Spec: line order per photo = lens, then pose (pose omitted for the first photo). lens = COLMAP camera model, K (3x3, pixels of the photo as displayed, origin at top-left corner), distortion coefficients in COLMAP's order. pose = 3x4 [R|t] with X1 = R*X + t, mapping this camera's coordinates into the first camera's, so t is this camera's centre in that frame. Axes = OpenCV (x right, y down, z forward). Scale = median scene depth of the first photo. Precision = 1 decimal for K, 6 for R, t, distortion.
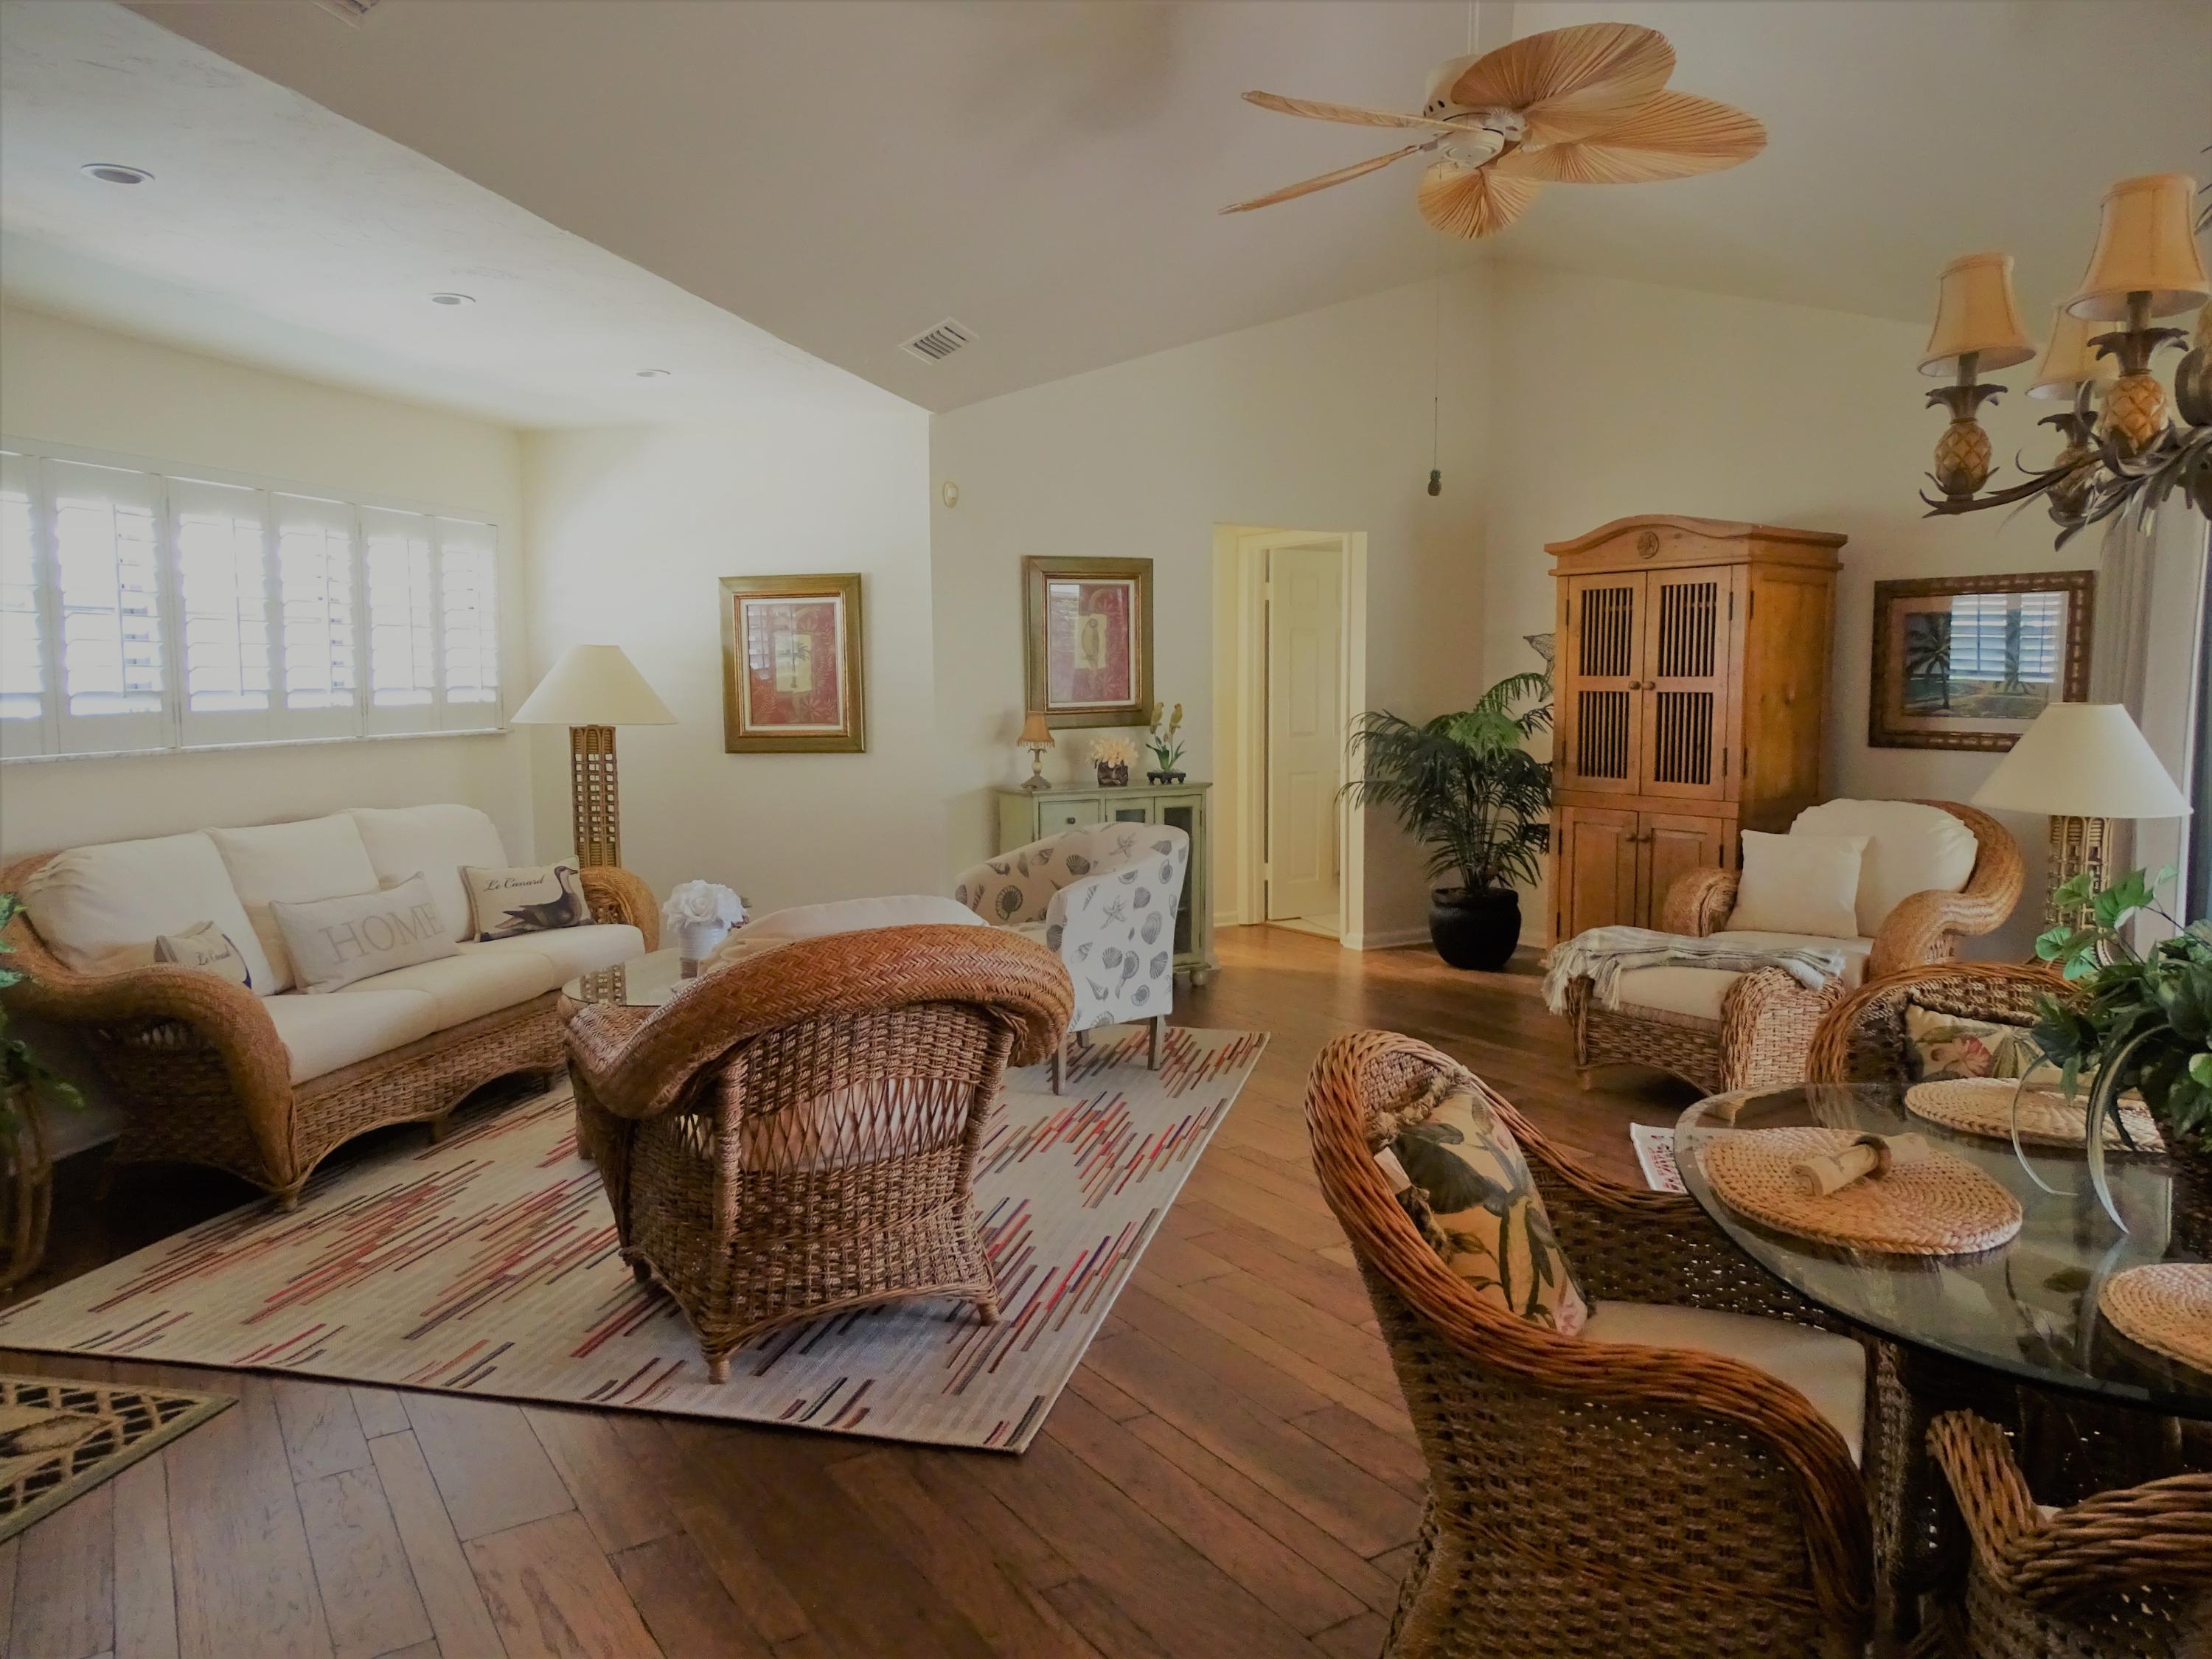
lens RADIAL K [[1587.0, 0, 1106.0], [0, 1587.0, 829.5], [0, 0, 1]] dist [0.031366, 0.001956]
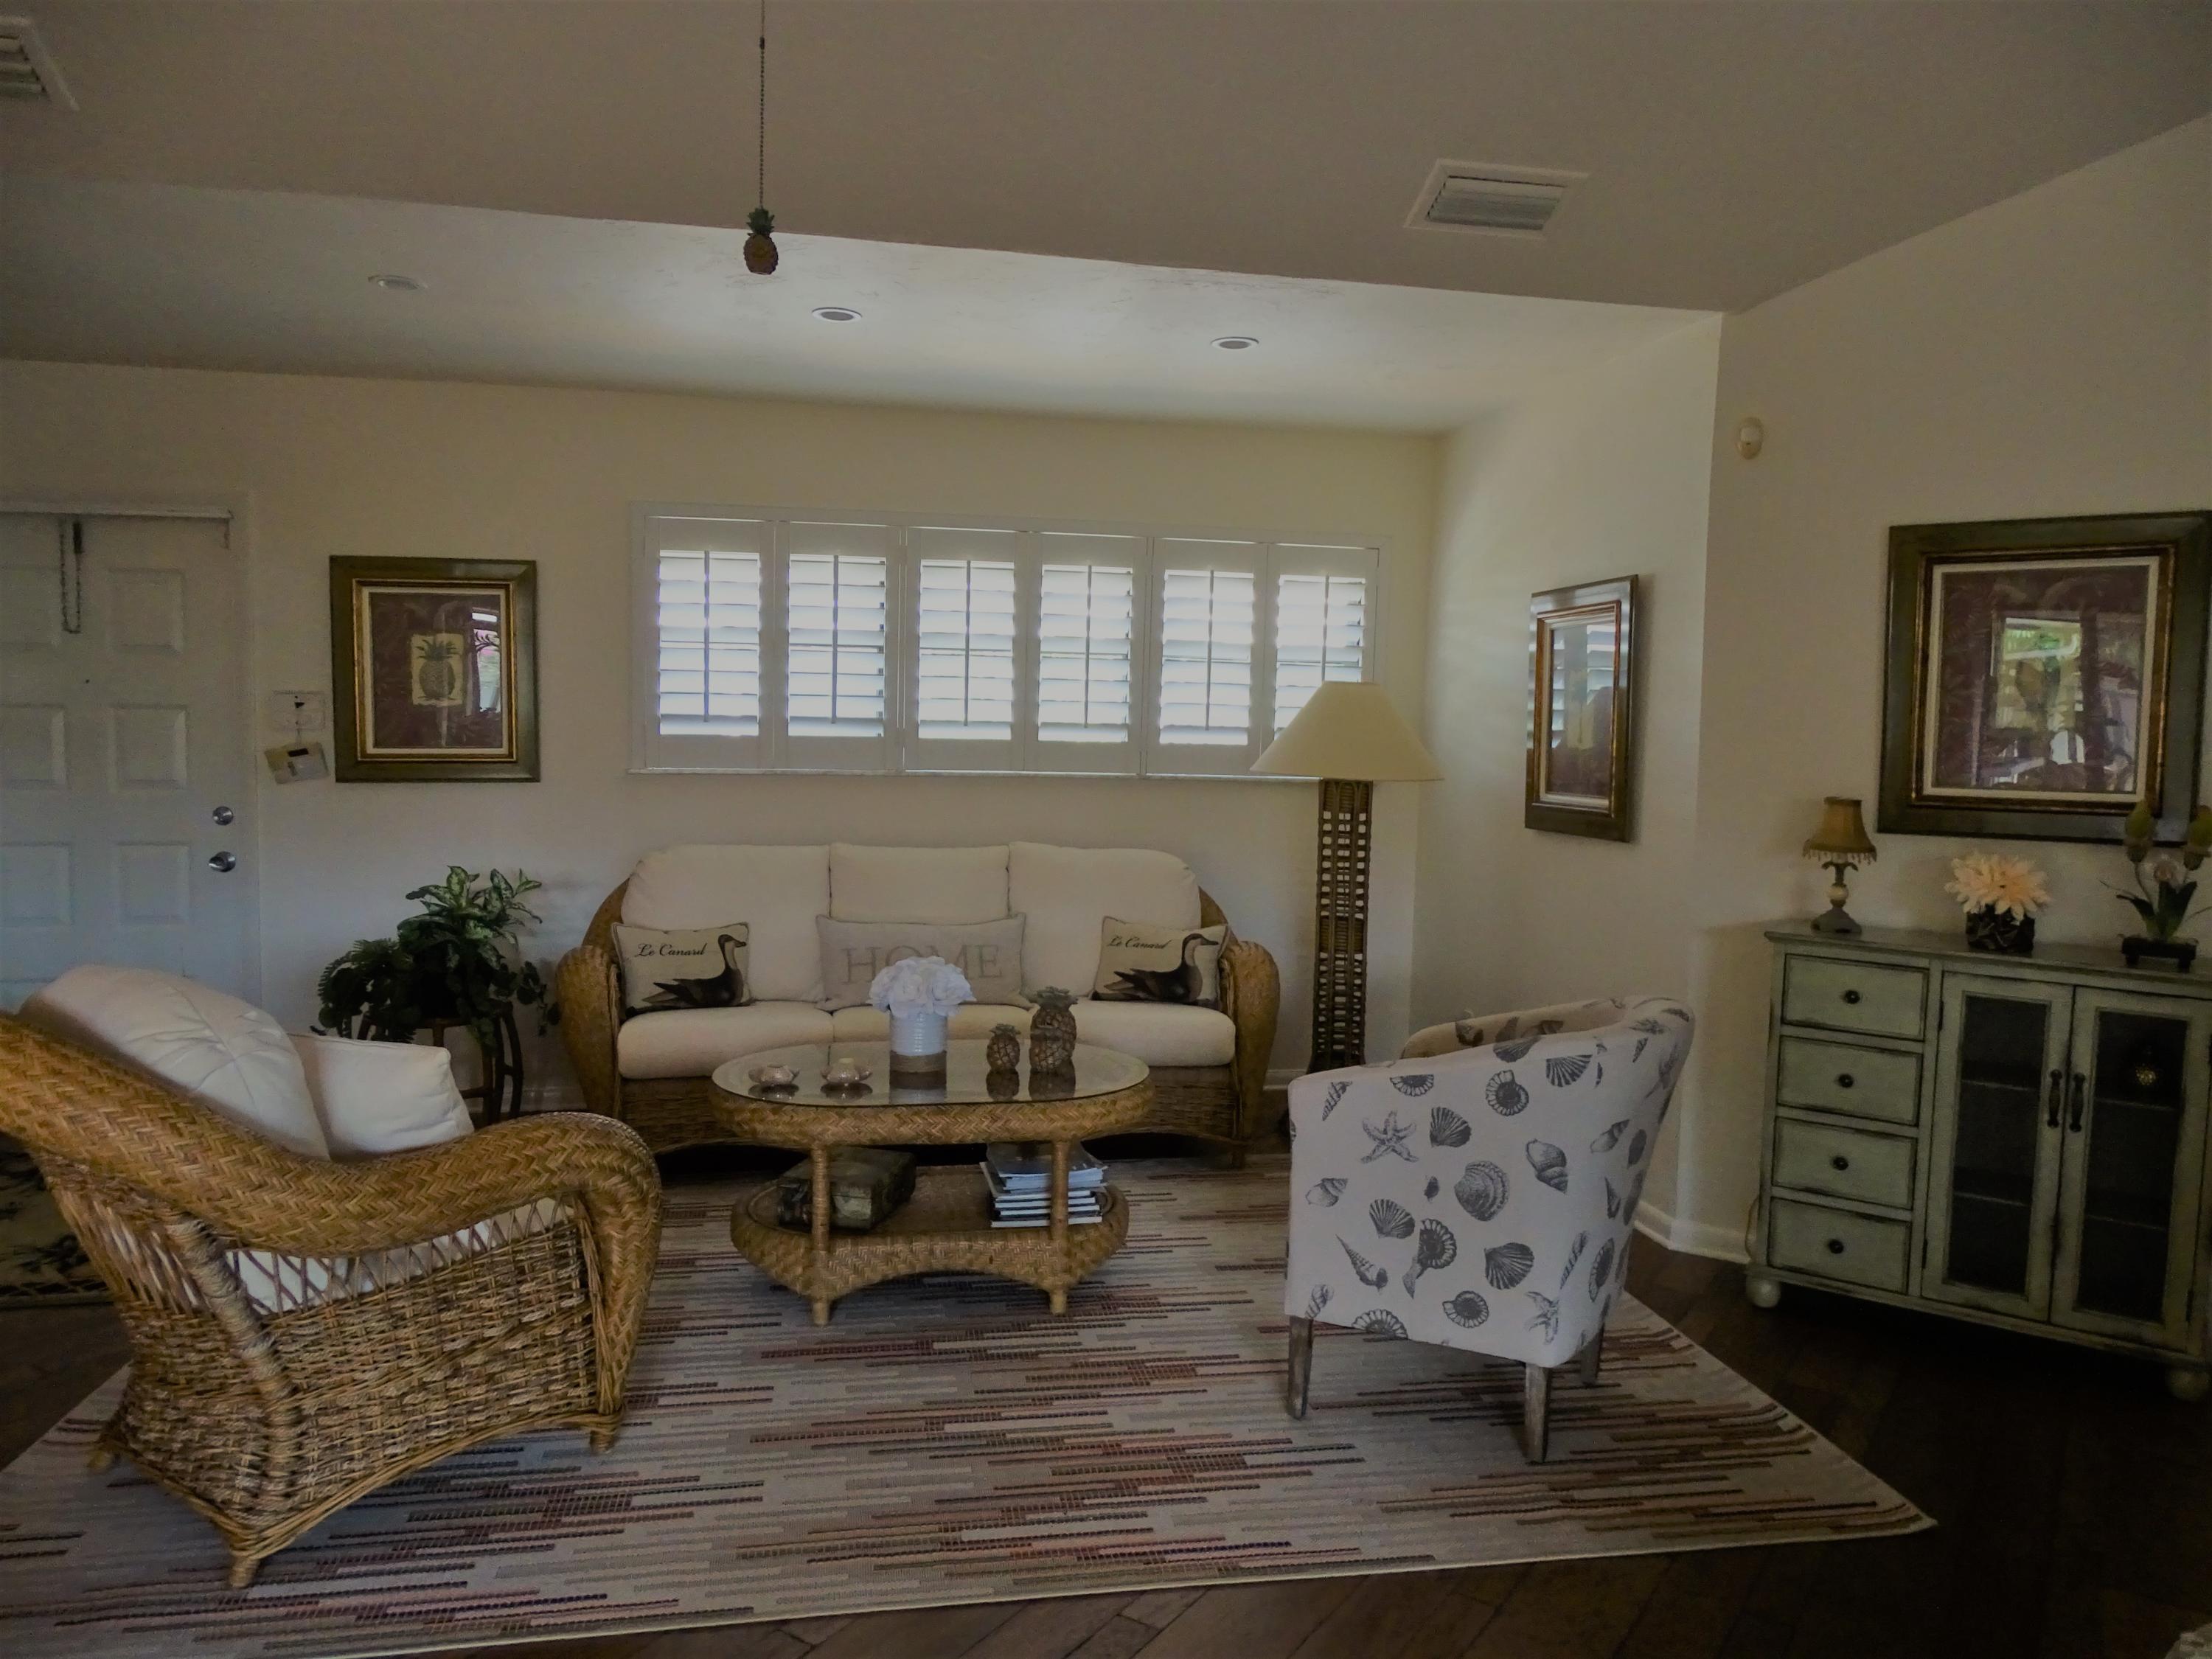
lens RADIAL K [[1587.0, 0, 1106.0], [0, 1587.0, 829.5], [0, 0, 1]] dist [0.031366, 0.001956]
pose [[0.419032, 0.083301, -0.904142, 0.423606], [-0.120439, 0.992083, 0.035585, -0.059535], [0.899948, 0.093983, 0.425747, 0.597228]]
